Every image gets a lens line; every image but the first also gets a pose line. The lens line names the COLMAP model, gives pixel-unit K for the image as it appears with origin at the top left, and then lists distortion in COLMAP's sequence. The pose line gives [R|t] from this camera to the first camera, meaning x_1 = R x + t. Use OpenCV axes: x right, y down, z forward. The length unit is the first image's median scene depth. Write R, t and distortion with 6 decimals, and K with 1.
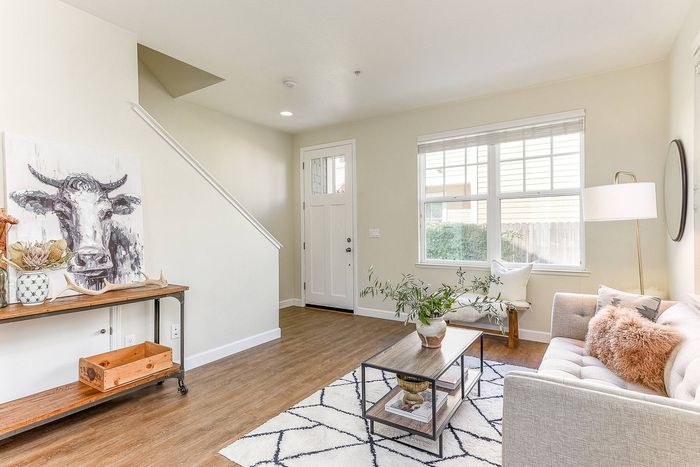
lens RADIAL K [[359.7, 0, 345.4], [0, 359.7, 231.1], [0, 0, 1]] dist [0.001335, -0.000017]
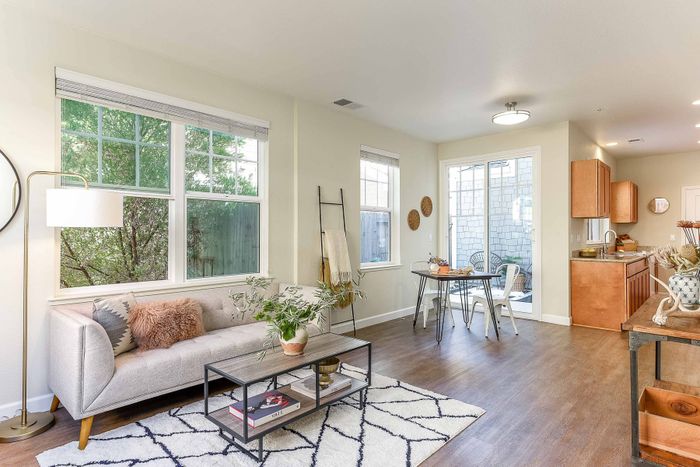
lens RADIAL K [[381.2, 0, 349.9], [0, 381.2, 233.0], [0, 0, 1]] dist [0.015368, -0.000269]
pose [[-0.988098, 0.009211, 0.153552, -0.046810], [0.010238, 0.999930, 0.005894, -0.011695], [-0.153487, 0.007395, -0.988123, 1.223537]]
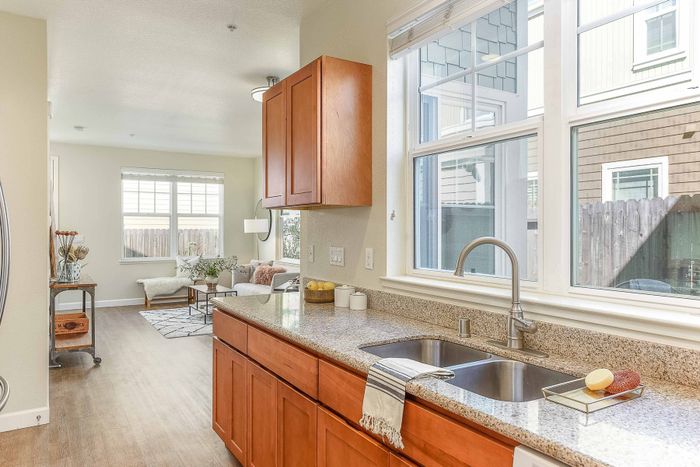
lens RADIAL K [[493.5, 0, 352.8], [0, 493.5, 233.3], [0, 0, 1]] dist [0.014654, 0.000088]
pose [[0.408429, 0.002635, 0.912786, -1.362285], [-0.002234, 0.999996, -0.001887, -0.014069], [-0.912787, -0.001268, 0.408433, -0.665659]]
